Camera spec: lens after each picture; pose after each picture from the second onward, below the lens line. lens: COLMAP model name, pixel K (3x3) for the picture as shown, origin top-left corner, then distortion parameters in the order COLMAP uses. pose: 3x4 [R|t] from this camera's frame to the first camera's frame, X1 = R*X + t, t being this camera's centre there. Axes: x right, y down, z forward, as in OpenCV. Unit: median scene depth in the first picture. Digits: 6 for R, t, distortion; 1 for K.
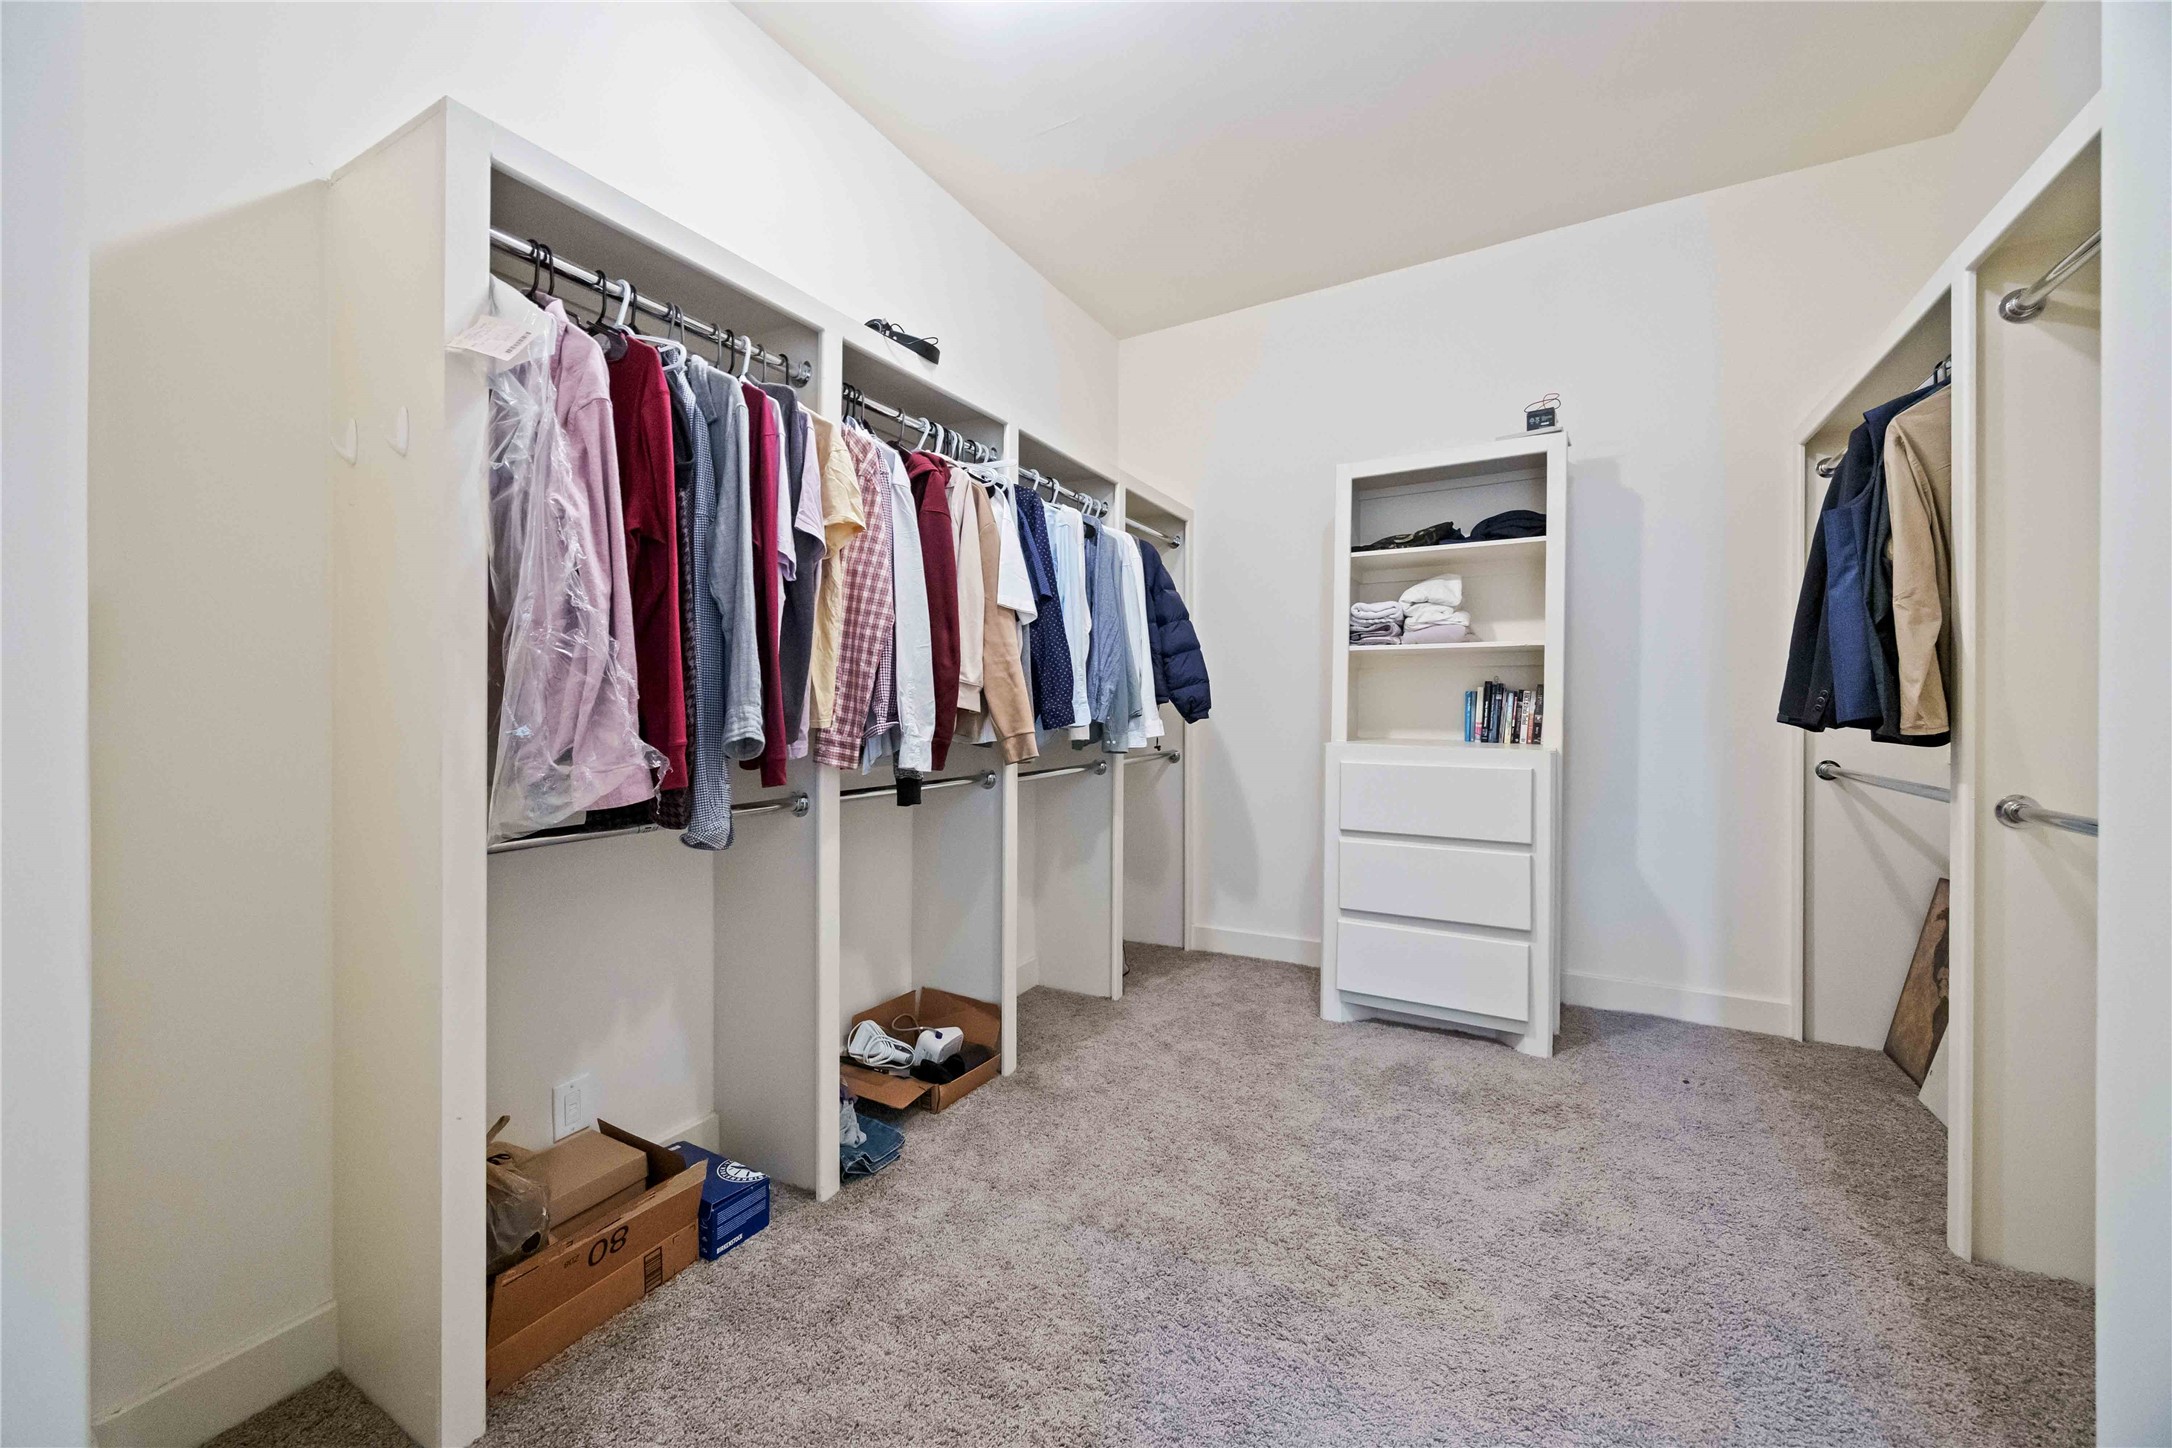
lens RADIAL K [[841.9, 0, 1080.4], [0, 841.9, 709.6], [0, 0, 1]] dist [0.003157, 0.000236]
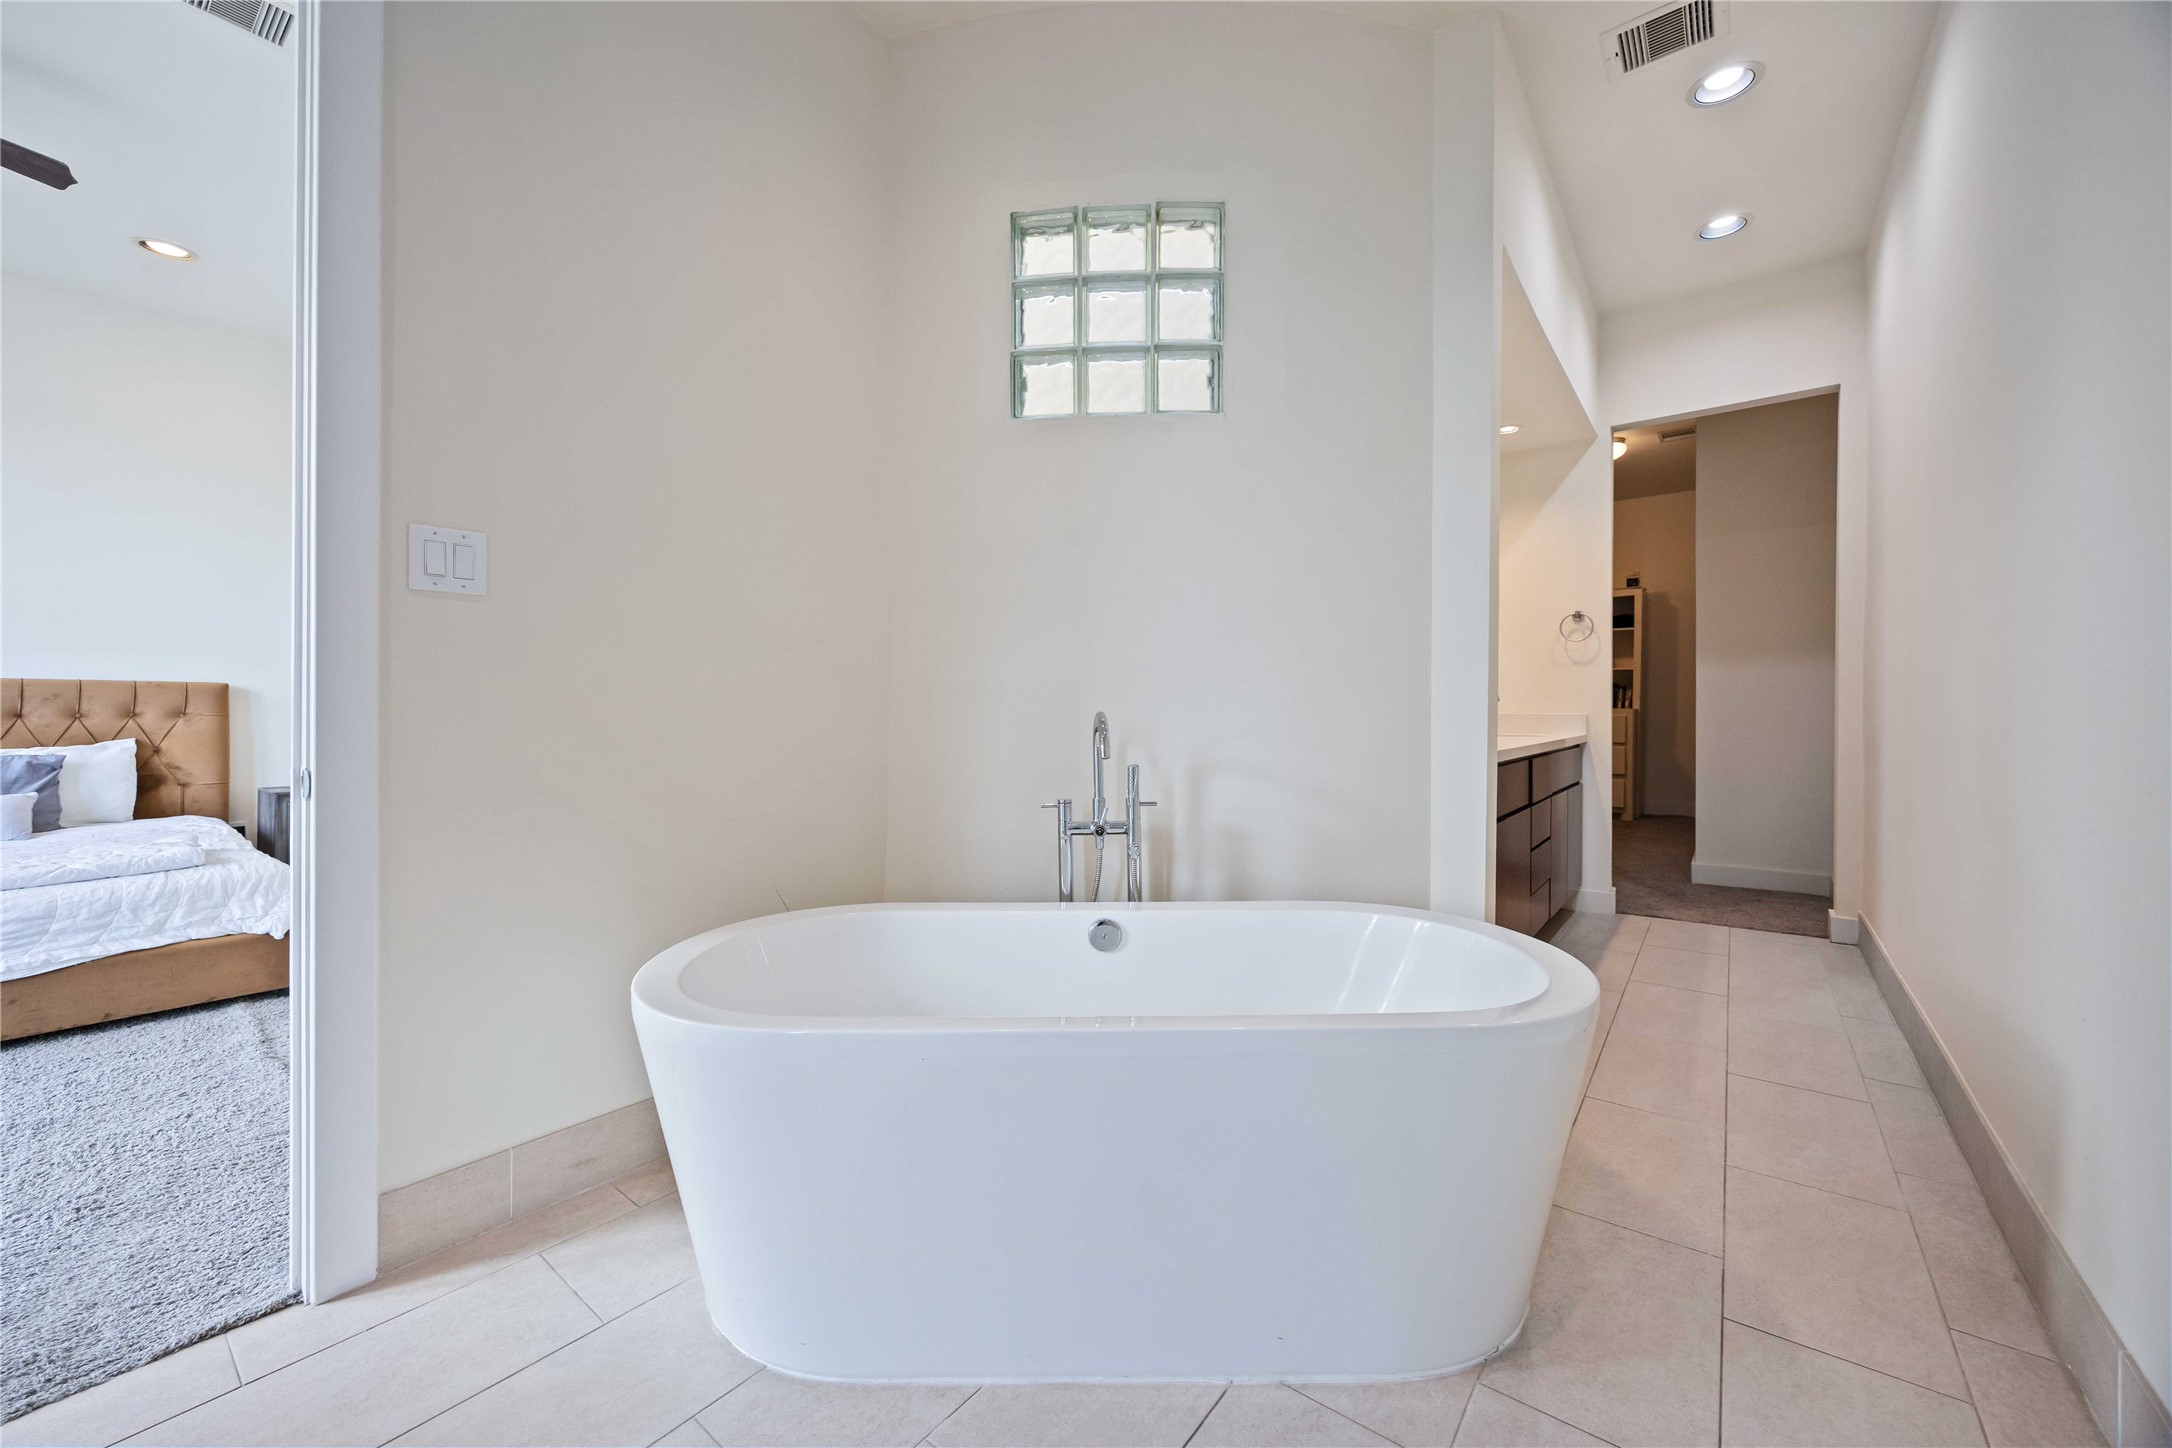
lens RADIAL K [[841.9, 0, 1082.3], [0, 841.9, 719.9], [0, 0, 1]] dist [0.003157, 0.000236]
pose [[0.987348, 0.002365, -0.158548, -0.666719], [-0.001439, 0.999981, 0.005953, 0.063533], [0.158559, -0.005650, 0.987333, -1.713075]]
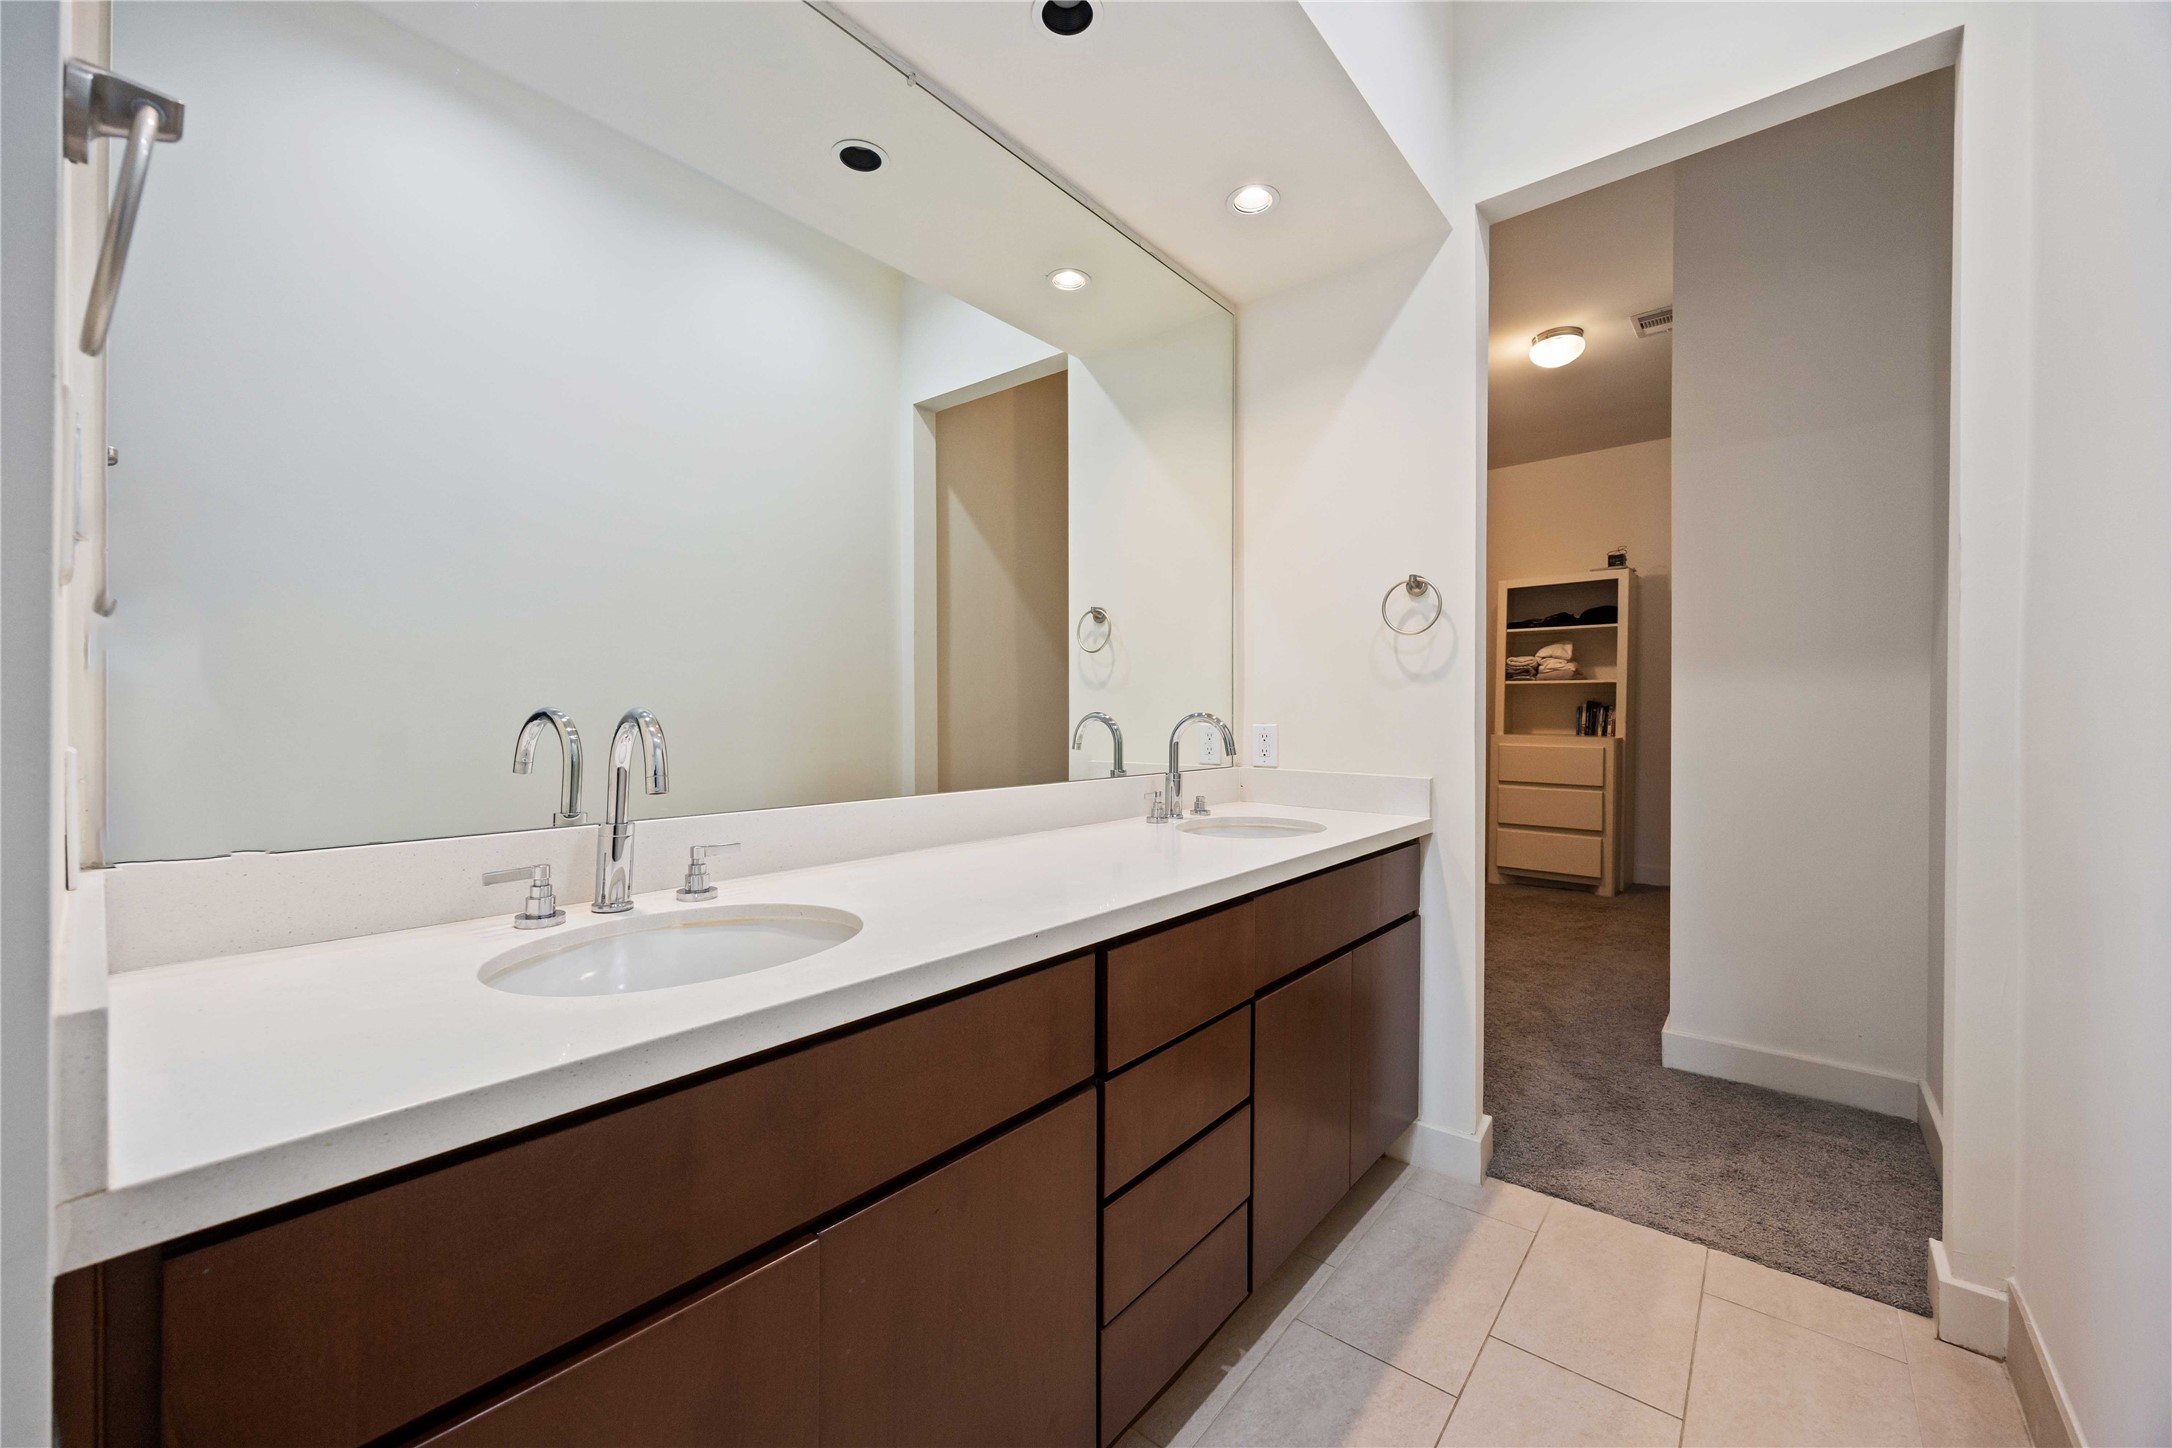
lens RADIAL K [[841.9, 0, 1092.2], [0, 841.9, 725.4], [0, 0, 1]] dist [0.003157, 0.000236]
pose [[0.982446, 0.007501, -0.186398, -0.220351], [-0.006557, 0.999962, 0.005680, 0.015395], [0.186434, -0.004358, 0.982458, -0.965610]]
